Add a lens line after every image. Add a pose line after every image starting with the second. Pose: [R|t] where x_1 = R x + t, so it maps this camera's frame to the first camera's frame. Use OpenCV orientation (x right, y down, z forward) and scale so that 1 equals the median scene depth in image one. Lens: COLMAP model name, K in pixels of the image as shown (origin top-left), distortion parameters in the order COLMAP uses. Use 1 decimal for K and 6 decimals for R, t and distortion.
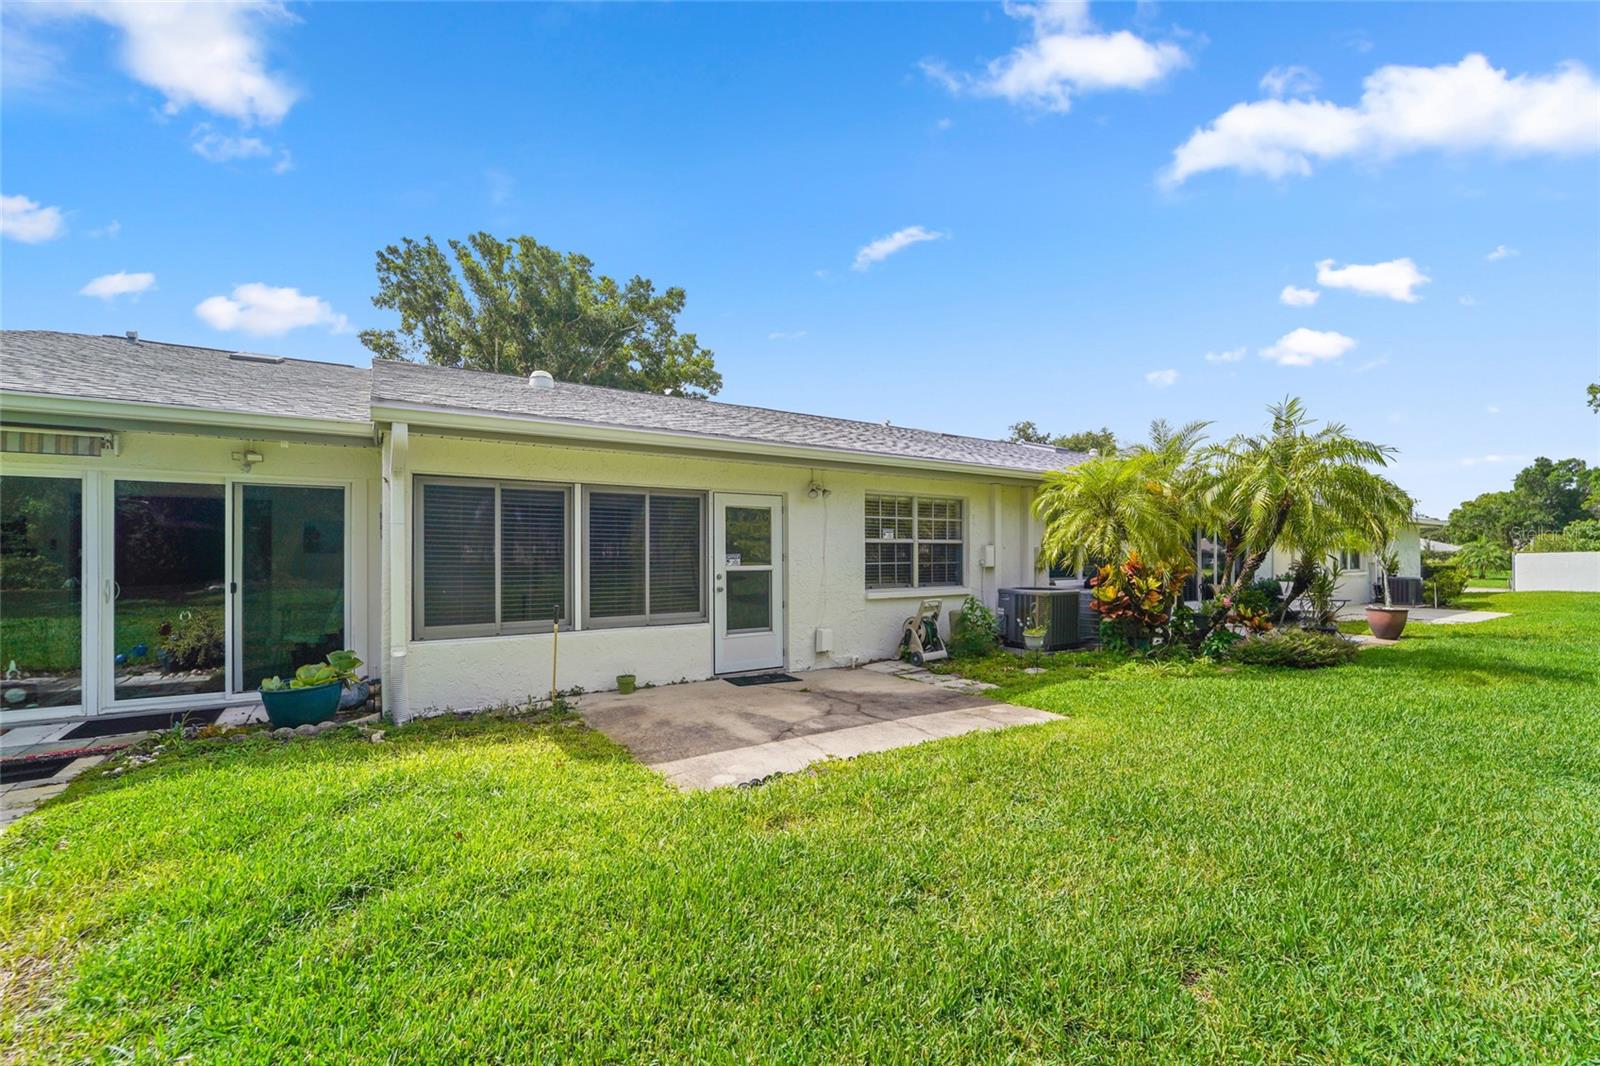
lens RADIAL K [[658.6, 0, 796.3], [0, 658.6, 551.9], [0, 0, 1]] dist [-0.008084, -0.000280]
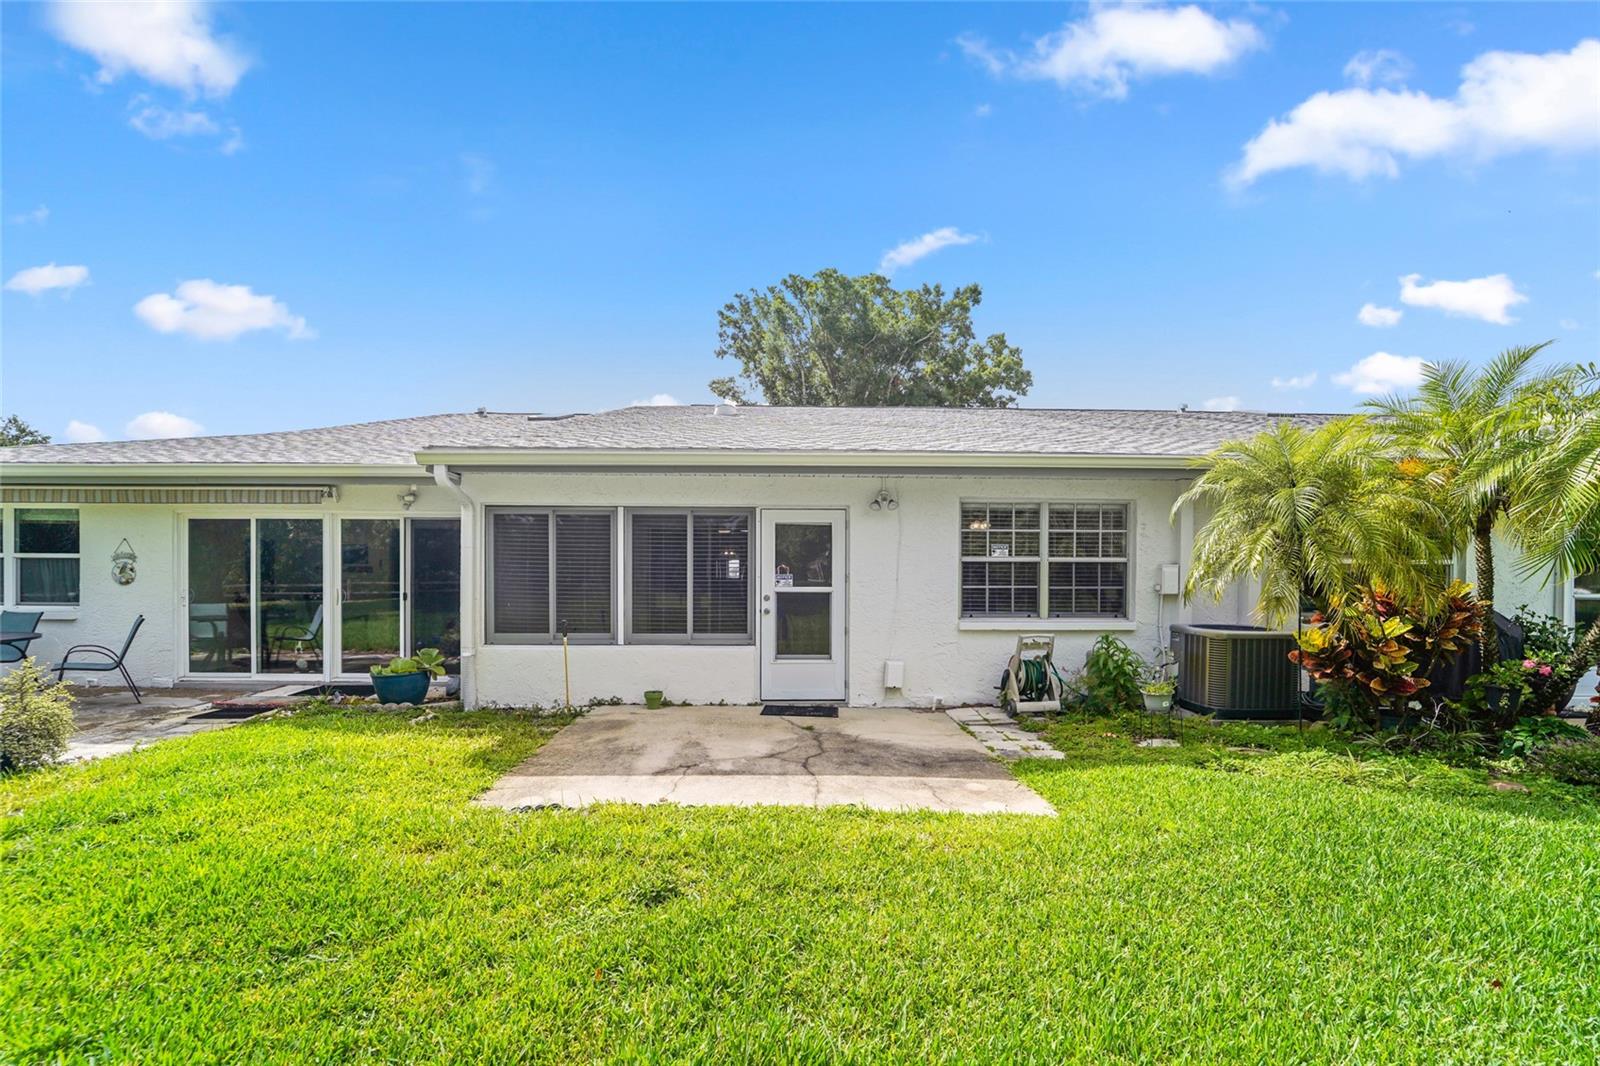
lens RADIAL K [[676.4, 0, 800.4], [0, 676.4, 575.7], [0, 0, 1]] dist [-0.011311, -0.000229]
pose [[0.852264, 0.009650, -0.523023, 0.429428], [-0.004724, 0.999931, 0.010751, -0.004916], [0.523090, -0.006692, 0.852251, 0.193519]]
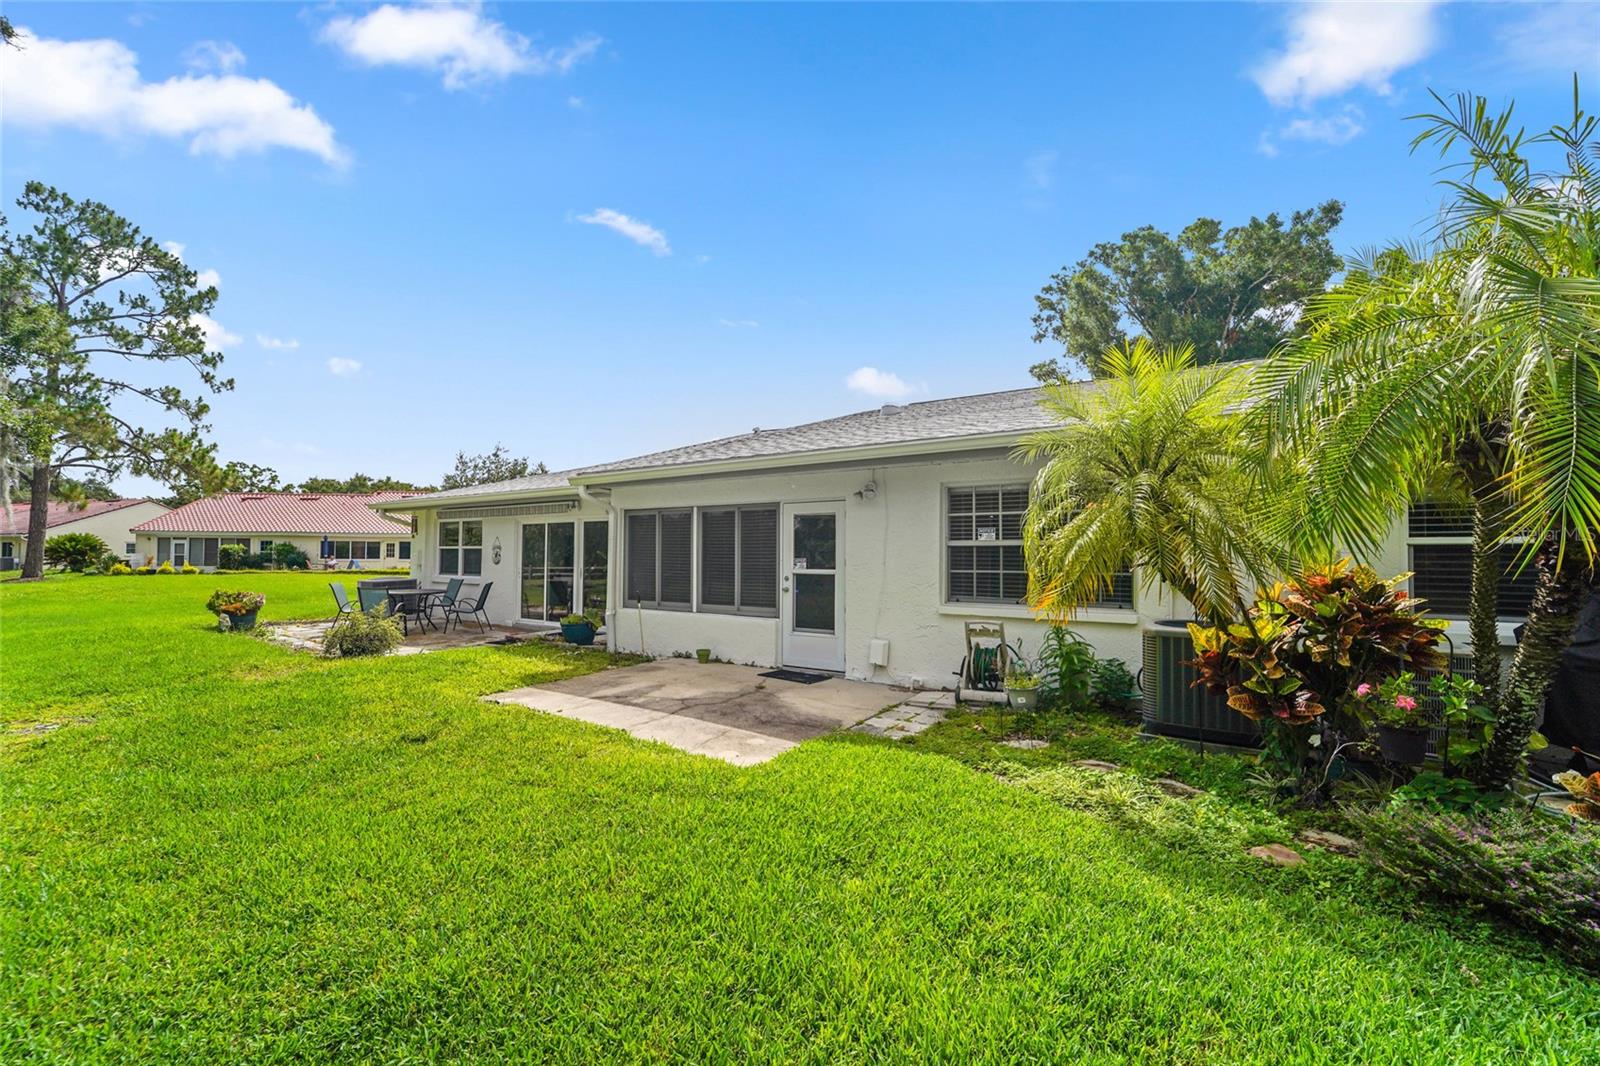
lens RADIAL K [[658.3, 0, 796.7], [0, 658.3, 531.7], [0, 0, 1]] dist [-0.018787, -0.000249]
pose [[0.403948, -0.029142, -0.914318, 0.904740], [-0.001242, 0.999474, -0.032405, -0.005343], [0.914781, 0.014226, 0.403699, 0.558416]]
